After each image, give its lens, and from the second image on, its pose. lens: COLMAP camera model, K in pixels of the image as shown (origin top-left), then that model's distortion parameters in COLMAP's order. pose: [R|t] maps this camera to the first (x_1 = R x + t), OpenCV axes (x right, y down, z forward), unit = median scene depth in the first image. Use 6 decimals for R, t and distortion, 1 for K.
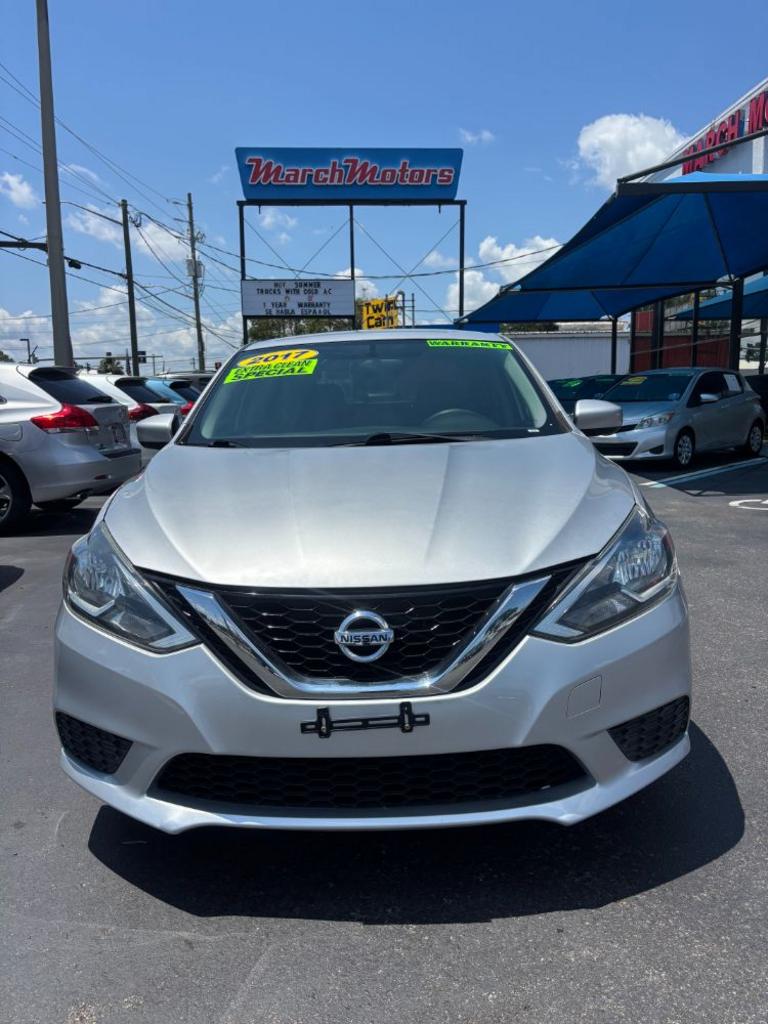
lens RADIAL K [[773.2, 0, 392.4], [0, 773.2, 511.0], [0, 0, 1]] dist [-0.003531, -0.000672]
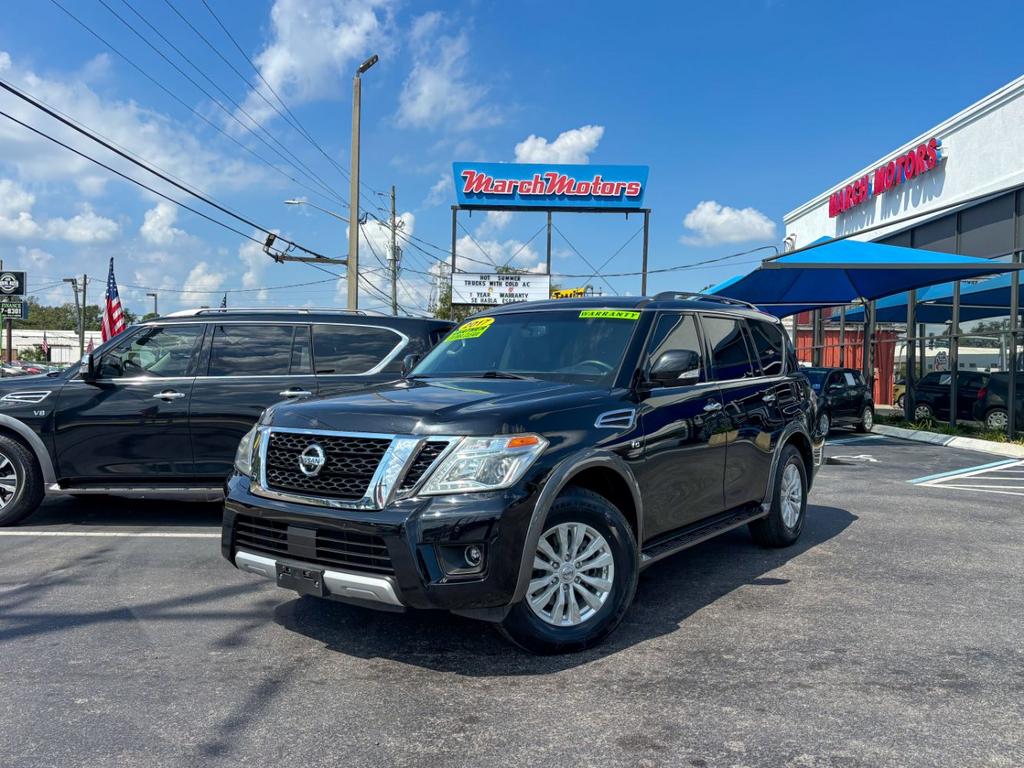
lens RADIAL K [[816.7, 0, 520.4], [0, 816.7, 410.6], [0, 0, 1]] dist [0.061352, 0.004069]
pose [[0.998351, 0.034376, -0.045969, -0.030802], [-0.038833, 0.994245, -0.099848, 0.023753], [0.042272, 0.101469, 0.993940, -0.190151]]
